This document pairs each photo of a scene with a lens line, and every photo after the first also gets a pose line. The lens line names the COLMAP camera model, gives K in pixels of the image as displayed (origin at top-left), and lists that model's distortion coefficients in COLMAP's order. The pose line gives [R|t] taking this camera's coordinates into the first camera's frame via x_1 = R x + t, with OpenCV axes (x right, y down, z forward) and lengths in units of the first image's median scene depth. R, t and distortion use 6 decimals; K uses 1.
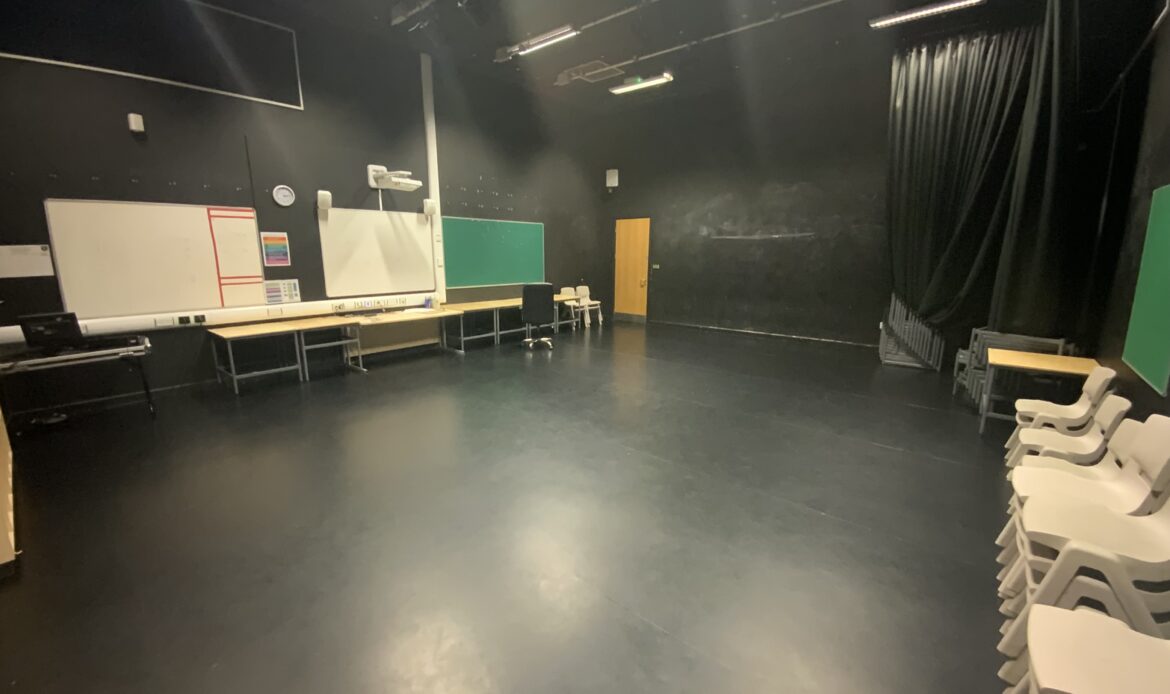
lens RADIAL K [[478.0, 0, 585.2], [0, 478.0, 349.4], [0, 0, 1]] dist [0.027865, -0.020778]
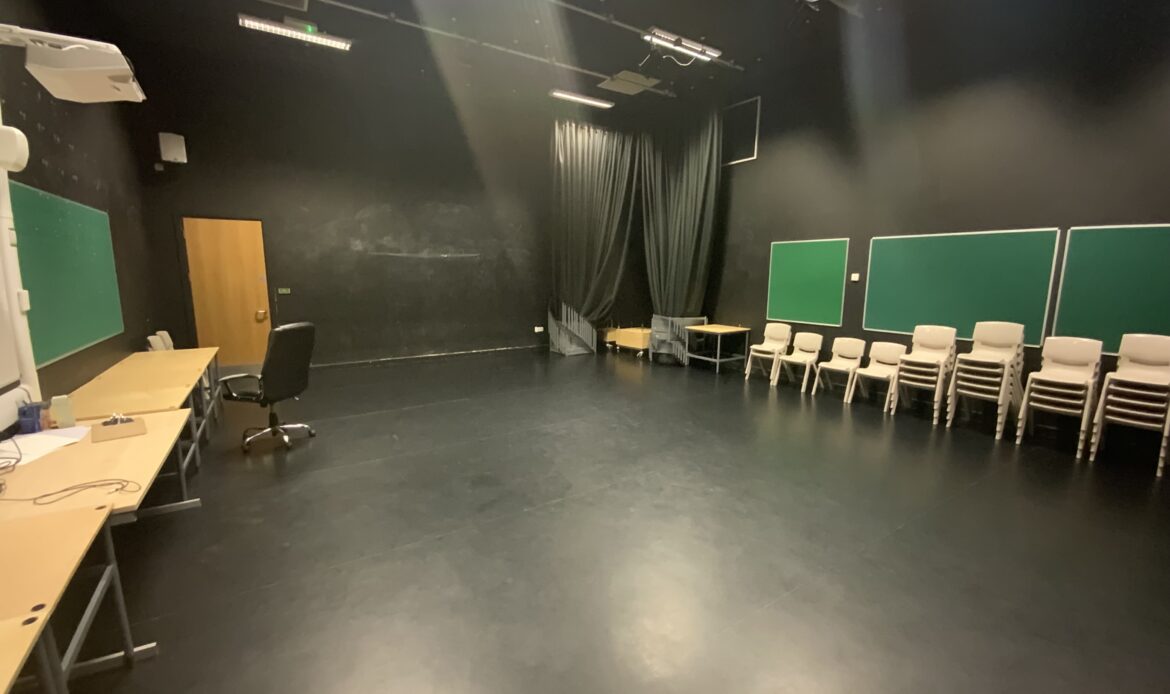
lens RADIAL K [[478.0, 0, 585.2], [0, 478.0, 349.4], [0, 0, 1]] dist [0.027865, -0.020778]
pose [[0.299573, -0.153713, 0.941609, -0.465028], [0.193549, 0.976206, 0.097783, -0.084567], [-0.934235, 0.152954, 0.322196, 0.429675]]
